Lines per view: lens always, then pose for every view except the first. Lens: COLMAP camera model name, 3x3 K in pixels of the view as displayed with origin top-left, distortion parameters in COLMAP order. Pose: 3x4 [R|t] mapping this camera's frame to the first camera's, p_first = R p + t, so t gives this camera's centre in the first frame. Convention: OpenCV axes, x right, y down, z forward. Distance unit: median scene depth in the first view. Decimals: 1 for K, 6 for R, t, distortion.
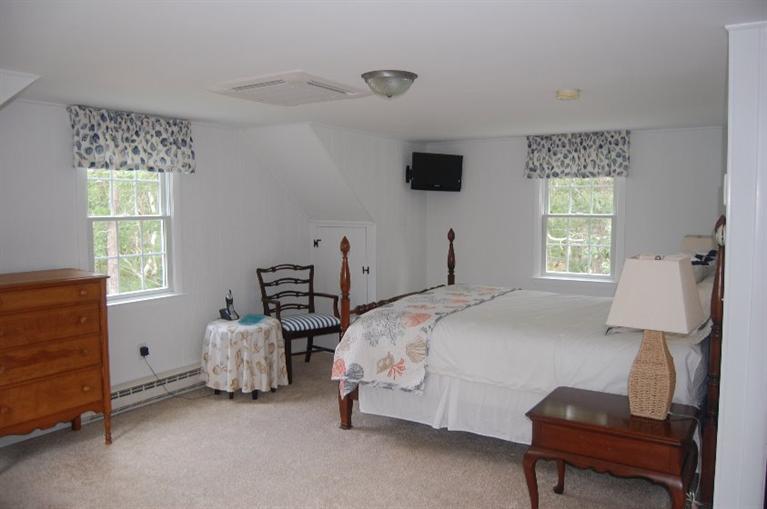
lens RADIAL K [[595.1, 0, 380.5], [0, 595.1, 249.3], [0, 0, 1]] dist [-0.061918, 0.000763]
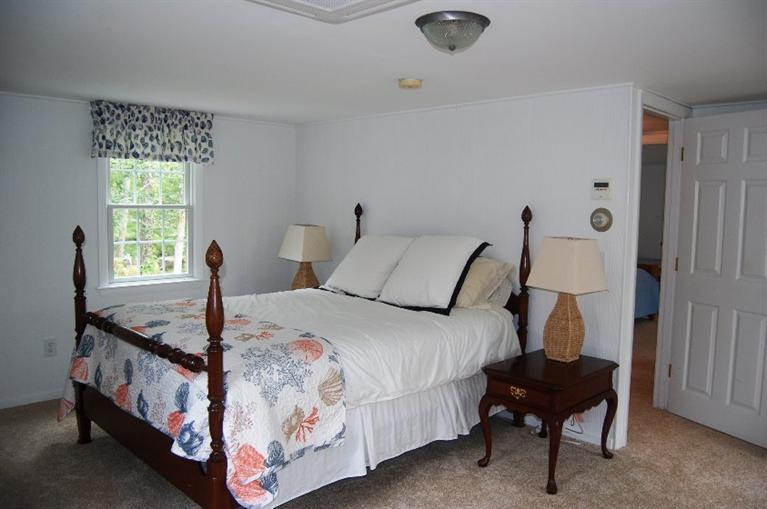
lens RADIAL K [[595.1, 0, 379.7], [0, 595.1, 256.8], [0, 0, 1]] dist [-0.061918, 0.000763]
pose [[0.230175, -0.081670, 0.969716, -0.427001], [0.055917, 0.995936, 0.070606, -0.028069], [-0.971541, 0.037972, 0.233807, 0.520001]]
